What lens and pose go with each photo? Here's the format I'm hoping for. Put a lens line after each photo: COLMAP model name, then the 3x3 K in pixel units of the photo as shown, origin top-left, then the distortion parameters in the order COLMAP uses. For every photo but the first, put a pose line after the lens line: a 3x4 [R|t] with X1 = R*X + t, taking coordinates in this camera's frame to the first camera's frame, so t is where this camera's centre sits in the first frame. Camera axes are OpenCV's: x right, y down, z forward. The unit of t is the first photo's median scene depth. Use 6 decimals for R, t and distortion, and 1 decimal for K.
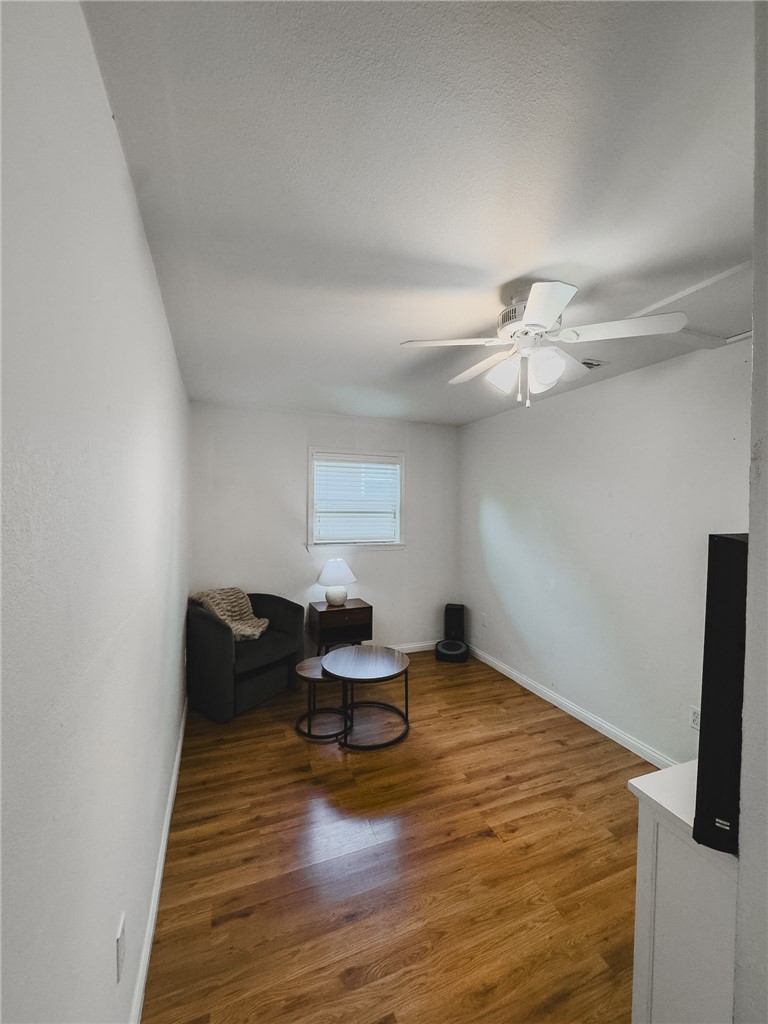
lens RADIAL K [[429.3, 0, 384.0], [0, 429.3, 512.0], [0, 0, 1]] dist [-0.000065, 0.000063]
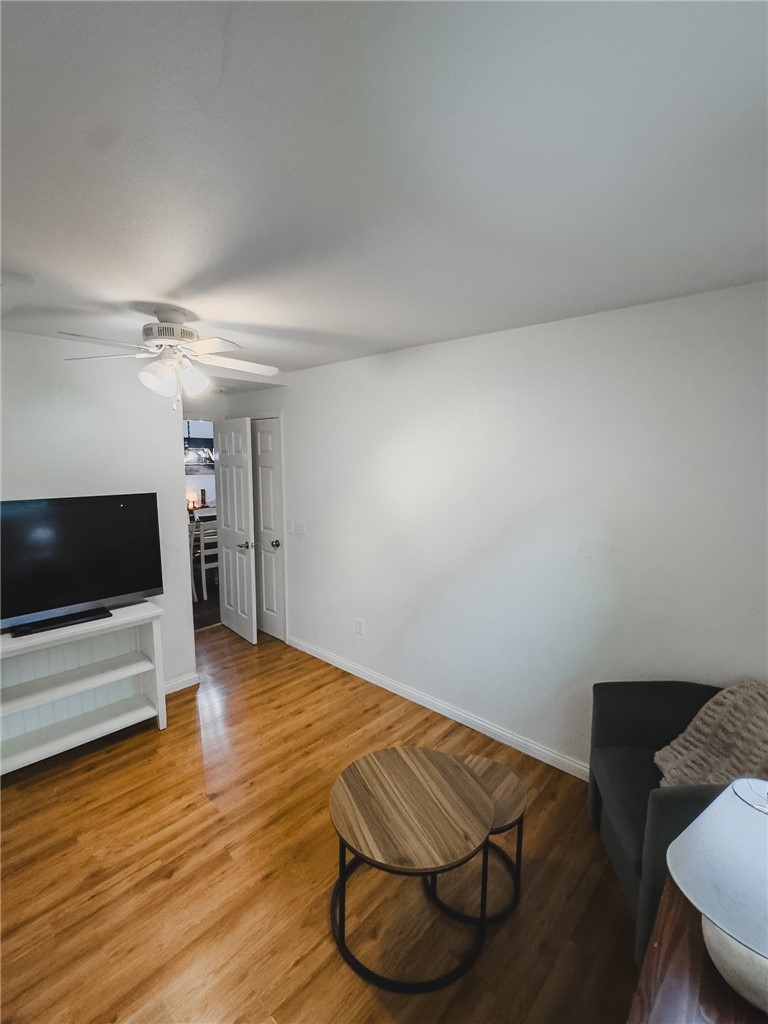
lens RADIAL K [[429.3, 0, 384.0], [0, 429.3, 512.0], [0, 0, 1]] dist [-0.000065, 0.000063]
pose [[-0.895781, 0.047498, -0.441950, 0.267303], [-0.013496, 0.990910, 0.133851, -0.108302], [0.444290, 0.125866, -0.886997, 1.820127]]
